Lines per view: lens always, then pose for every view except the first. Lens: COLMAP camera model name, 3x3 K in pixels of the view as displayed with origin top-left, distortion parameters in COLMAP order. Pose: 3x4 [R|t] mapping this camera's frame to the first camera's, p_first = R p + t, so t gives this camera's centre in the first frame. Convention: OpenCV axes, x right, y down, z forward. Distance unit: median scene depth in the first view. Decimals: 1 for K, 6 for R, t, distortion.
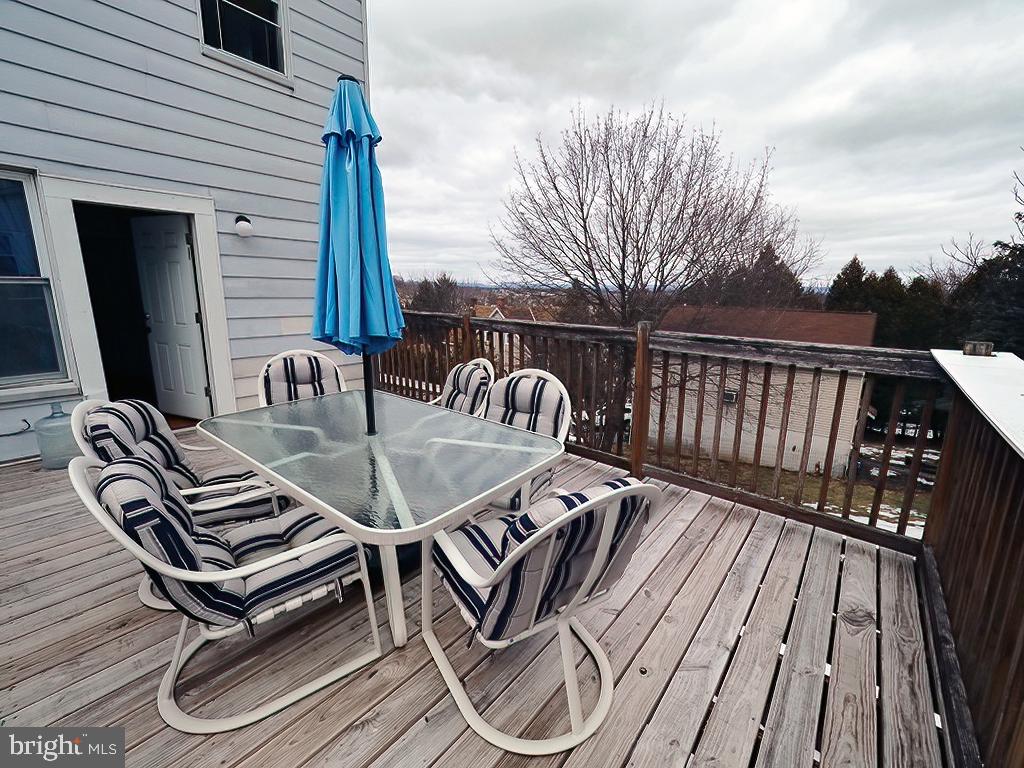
lens RADIAL K [[442.0, 0, 511.3], [0, 442.0, 380.4], [0, 0, 1]] dist [-0.007520, -0.000525]
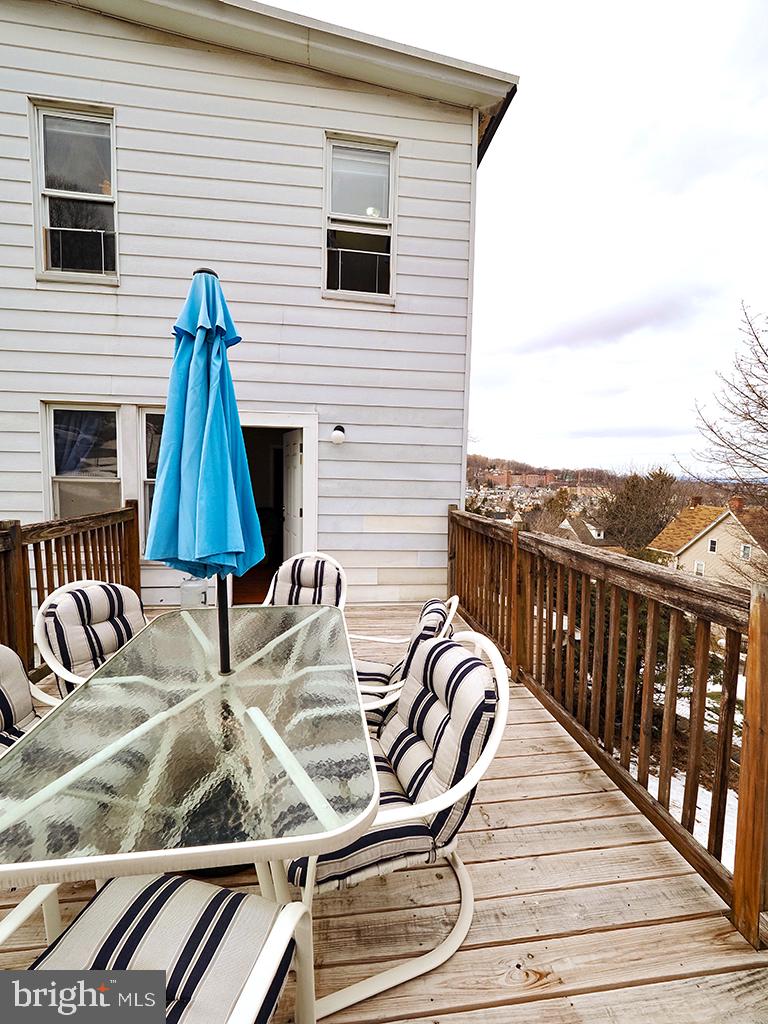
lens RADIAL K [[416.7, 0, 385.3], [0, 416.7, 515.3], [0, 0, 1]] dist [-0.004024, -0.000261]
pose [[0.722223, 0.052672, -0.689652, 0.234326], [-0.140025, 0.987584, -0.071211, -0.089914], [0.677339, 0.147999, 0.720631, 0.359401]]
